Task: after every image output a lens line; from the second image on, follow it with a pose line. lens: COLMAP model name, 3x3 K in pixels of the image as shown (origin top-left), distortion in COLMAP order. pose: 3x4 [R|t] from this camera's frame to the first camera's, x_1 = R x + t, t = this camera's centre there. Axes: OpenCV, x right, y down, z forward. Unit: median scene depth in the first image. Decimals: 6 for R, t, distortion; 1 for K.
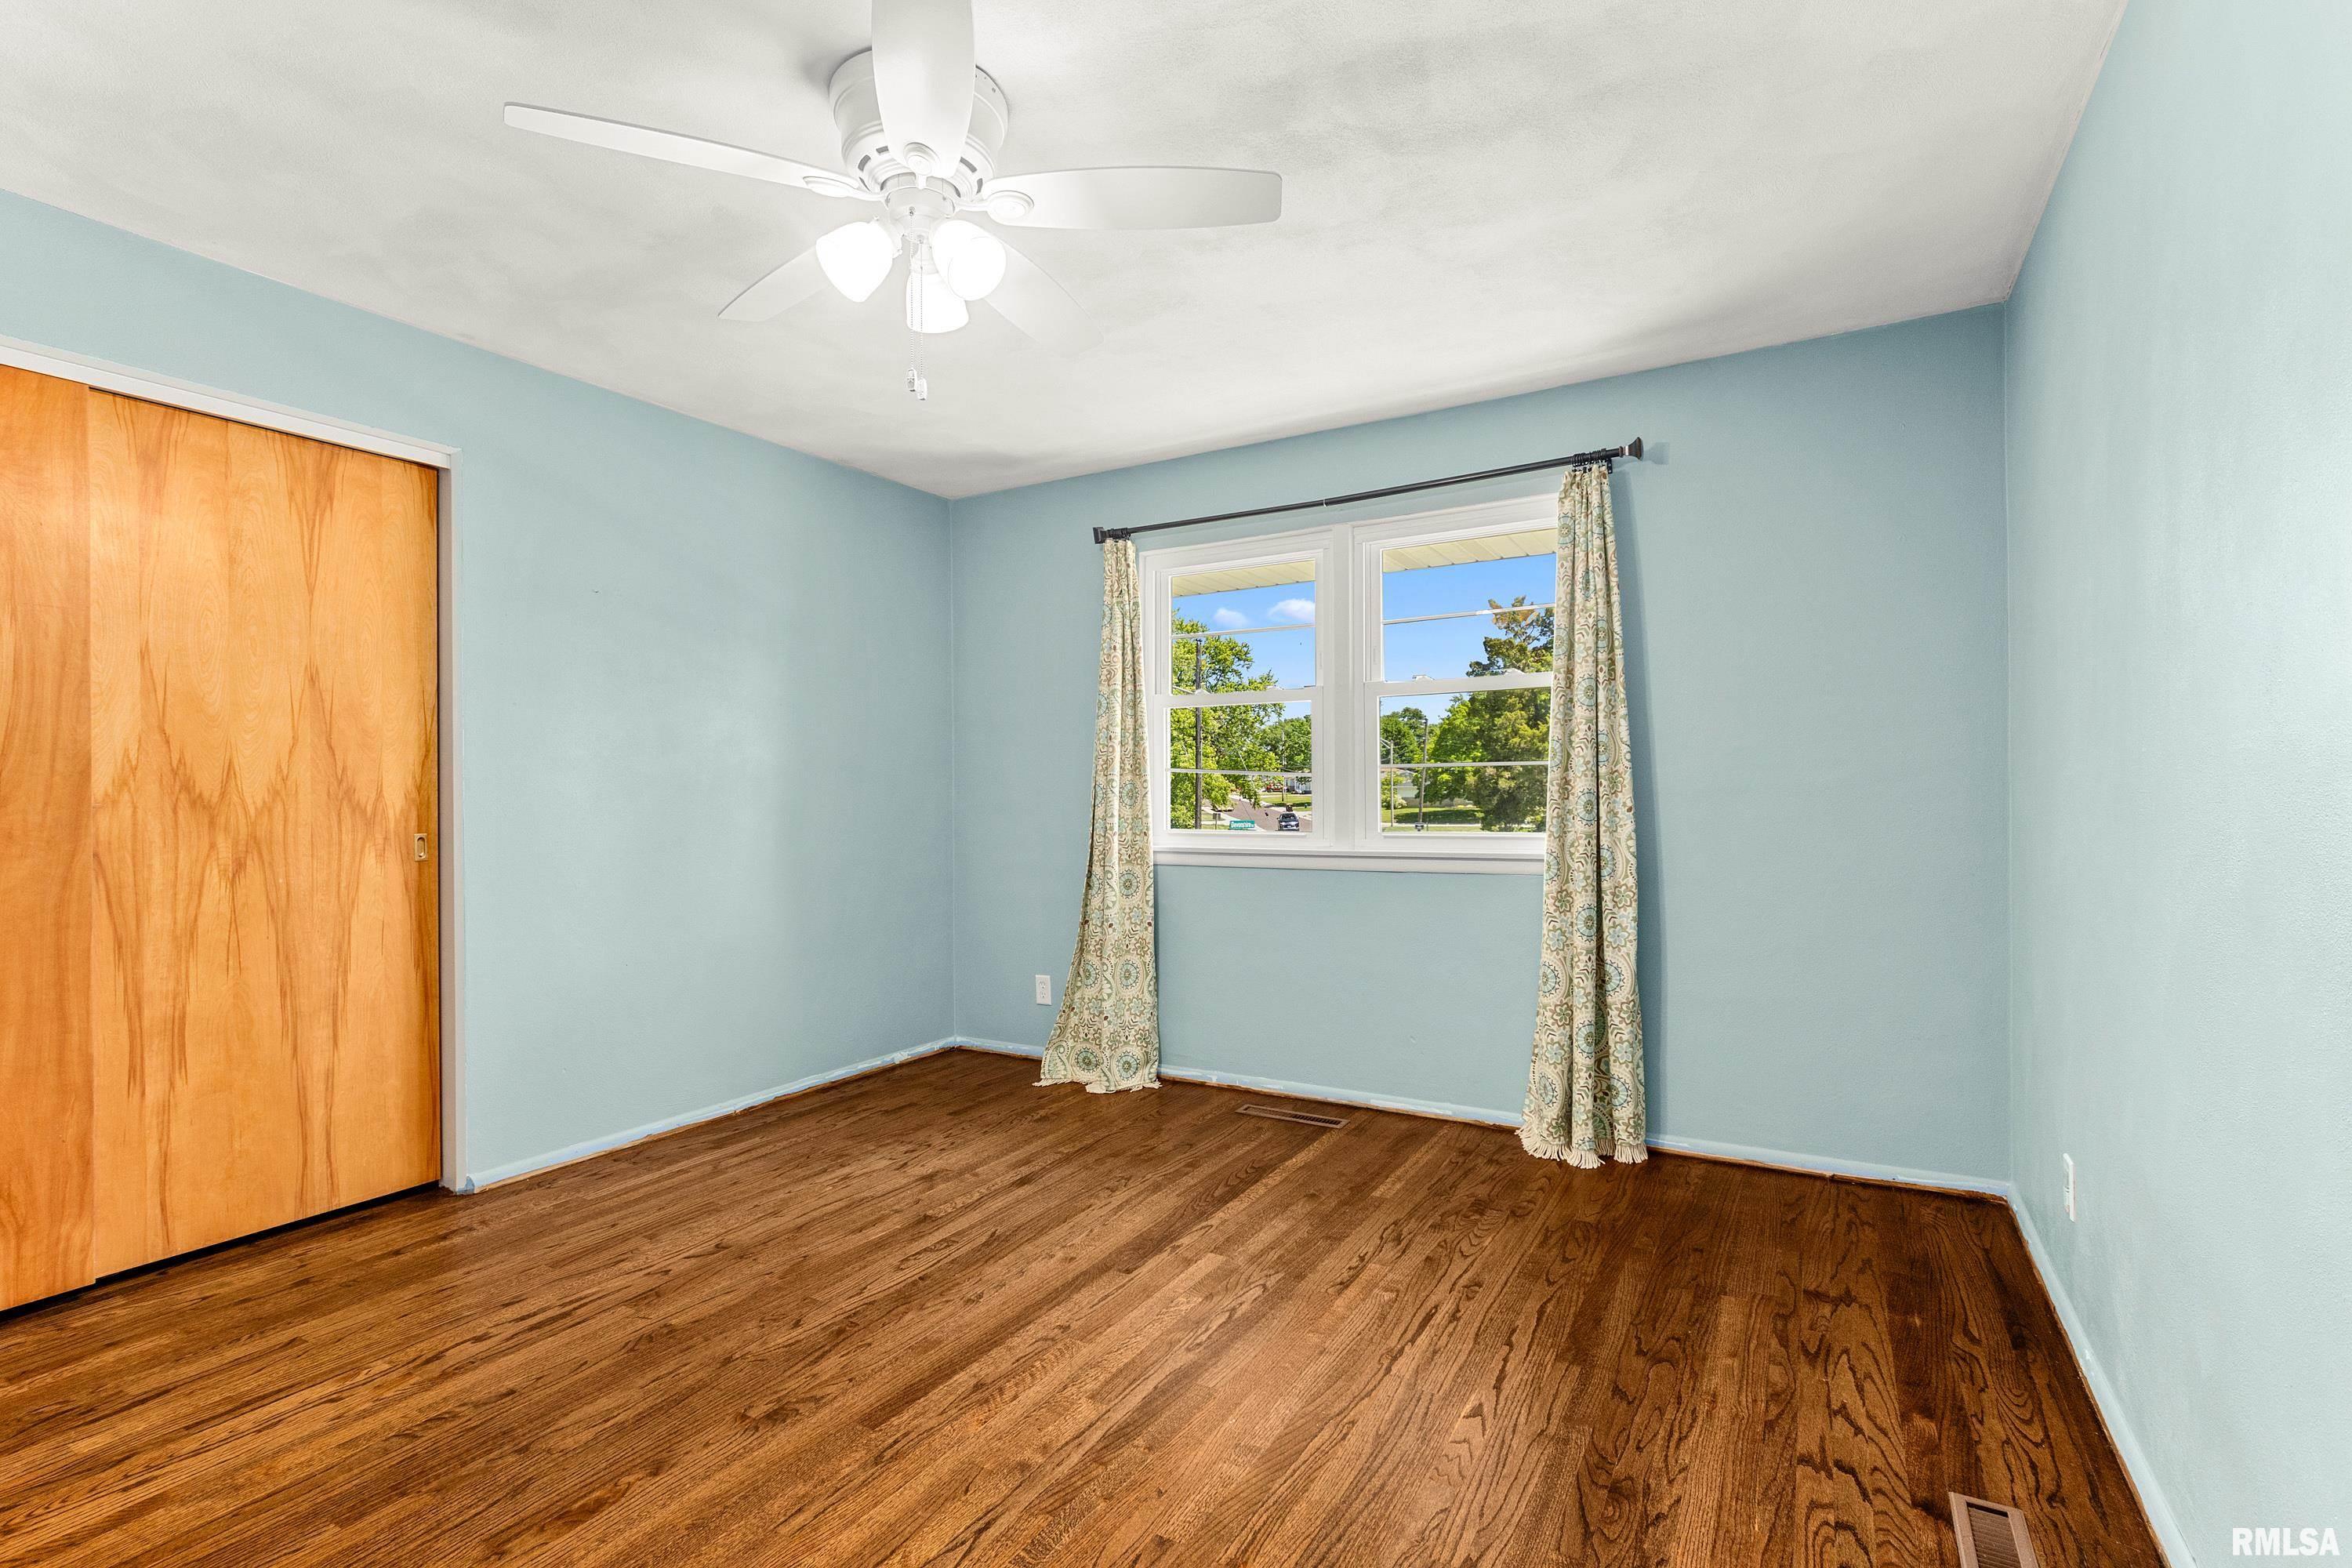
lens RADIAL K [[1107.6, 0, 1177.1], [0, 1107.6, 797.4], [0, 0, 1]] dist [-0.001133, -0.000418]
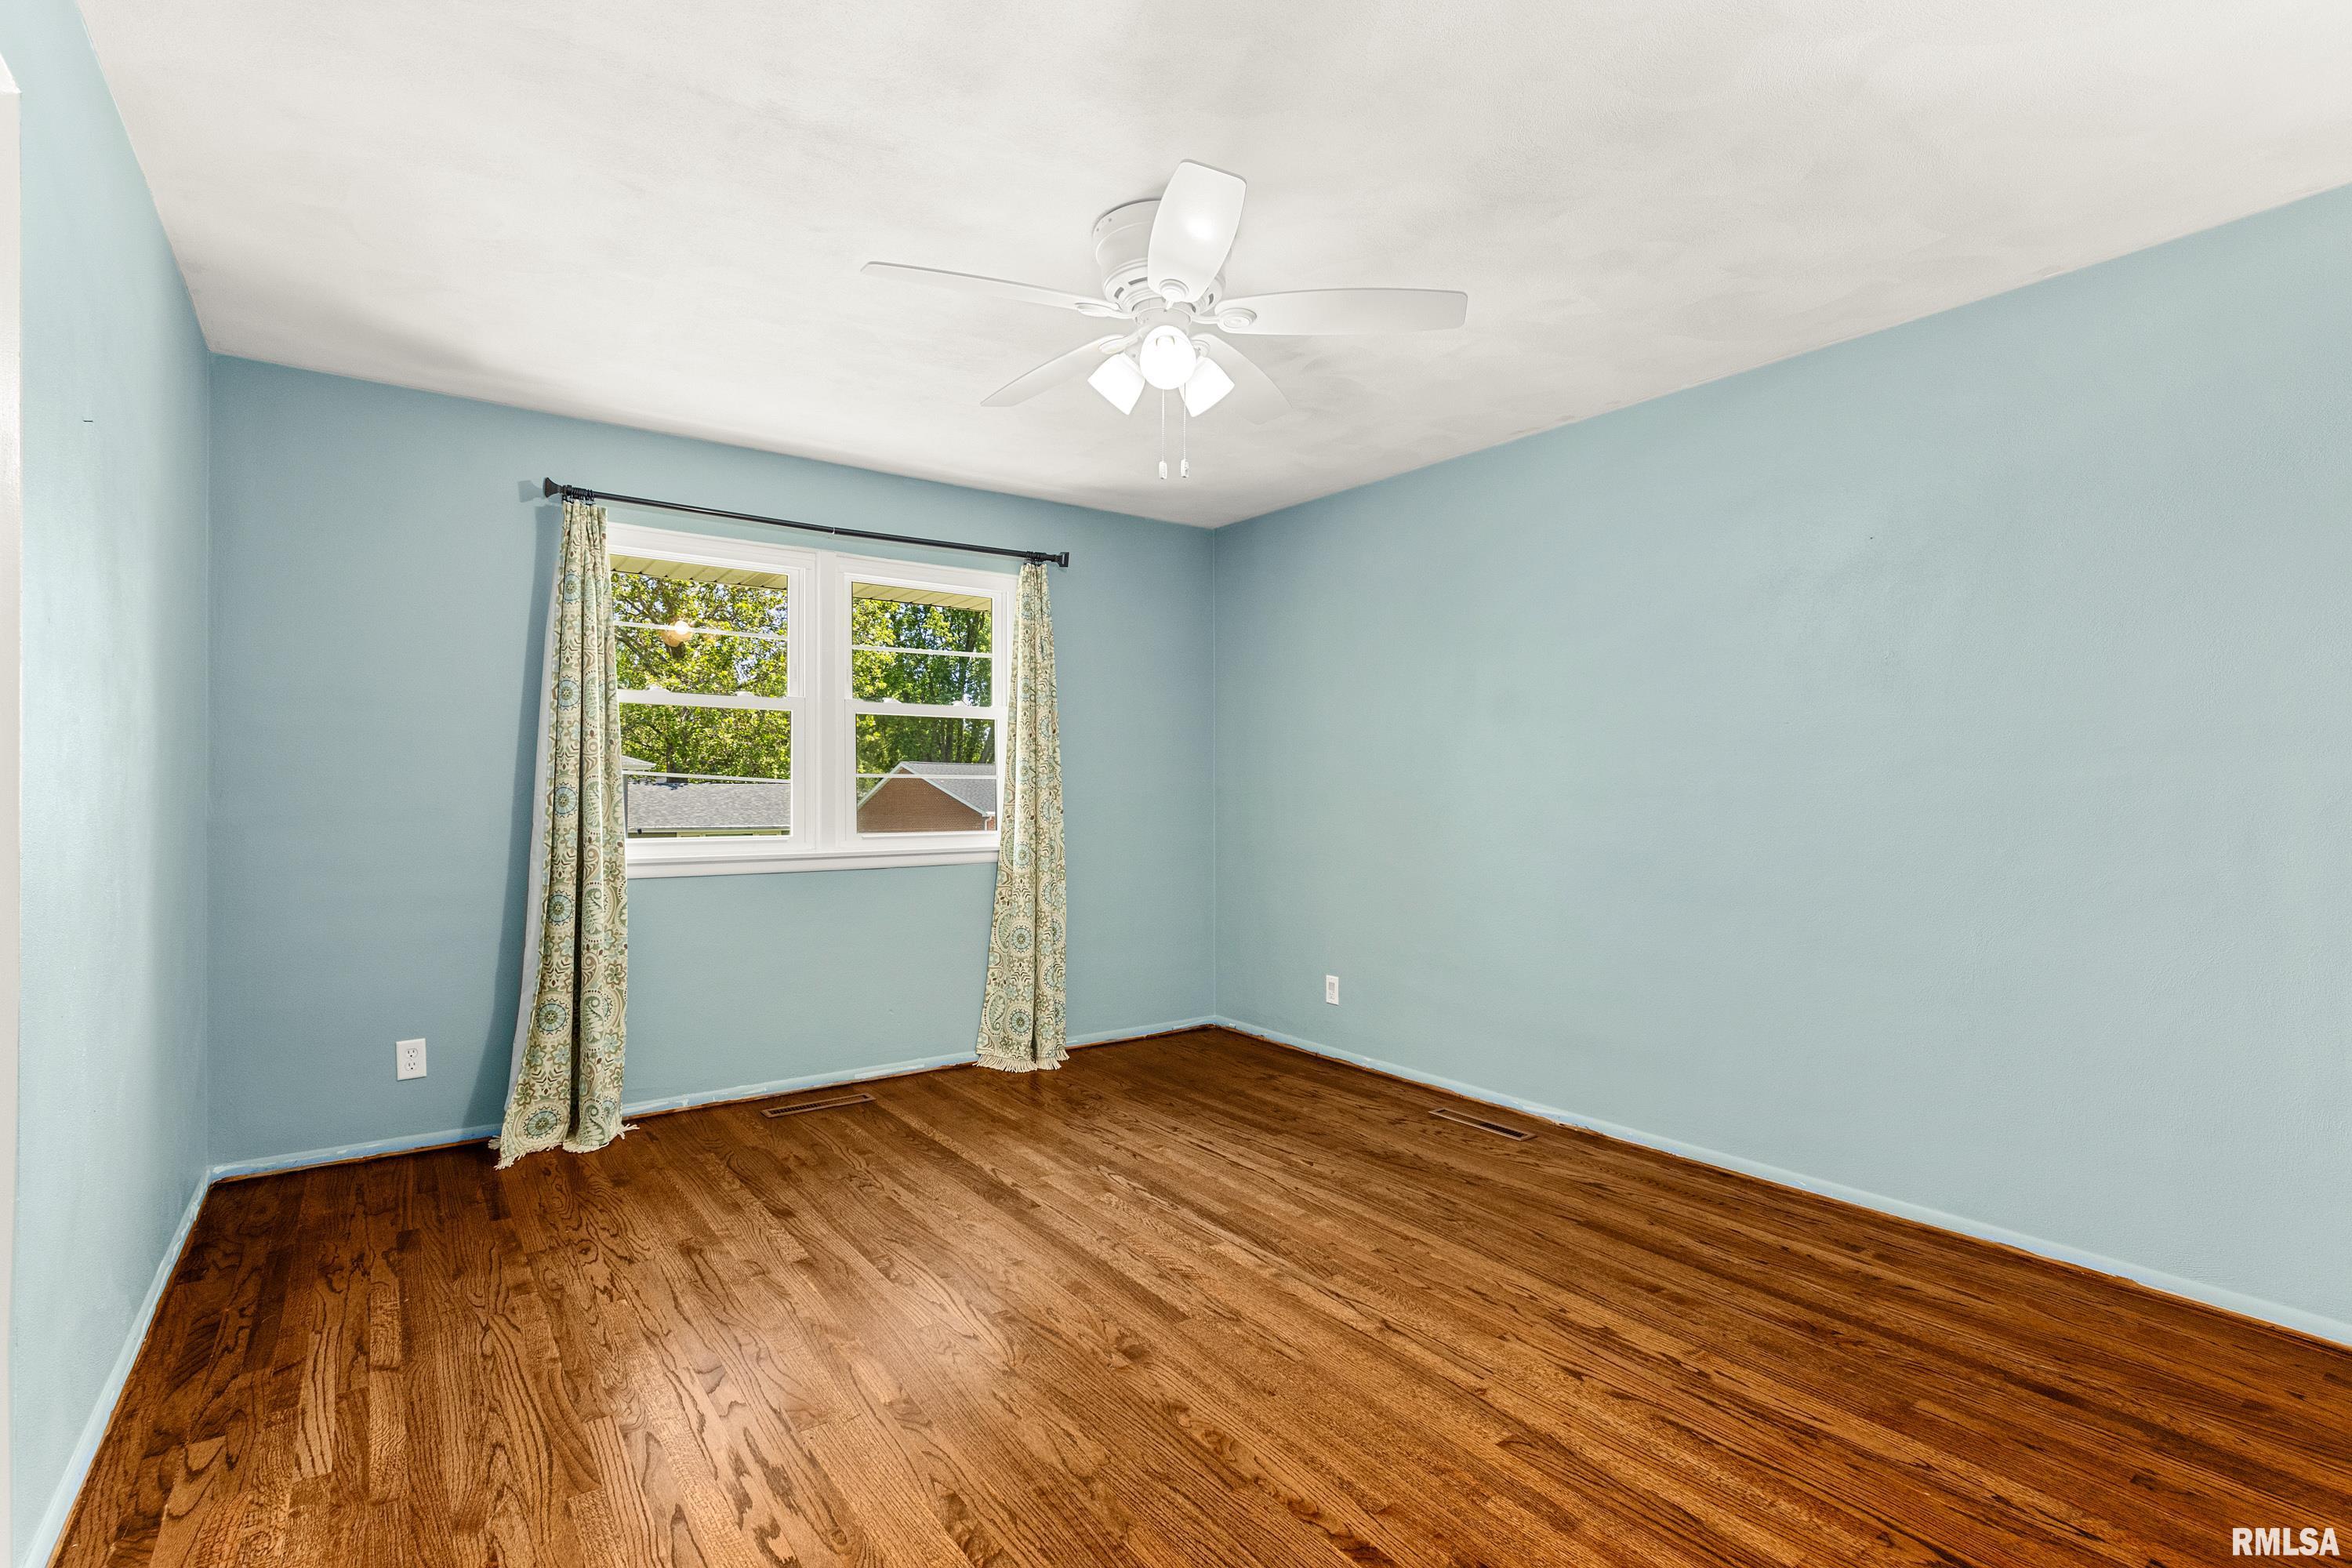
lens RADIAL K [[1107.6, 0, 1160.2], [0, 1107.6, 794.3], [0, 0, 1]] dist [-0.001133, -0.000418]
pose [[0.392798, 0.008031, 0.919590, -0.922662], [0.000688, 0.999959, -0.009027, 0.002133], [-0.919625, 0.004178, 0.392776, 0.356264]]
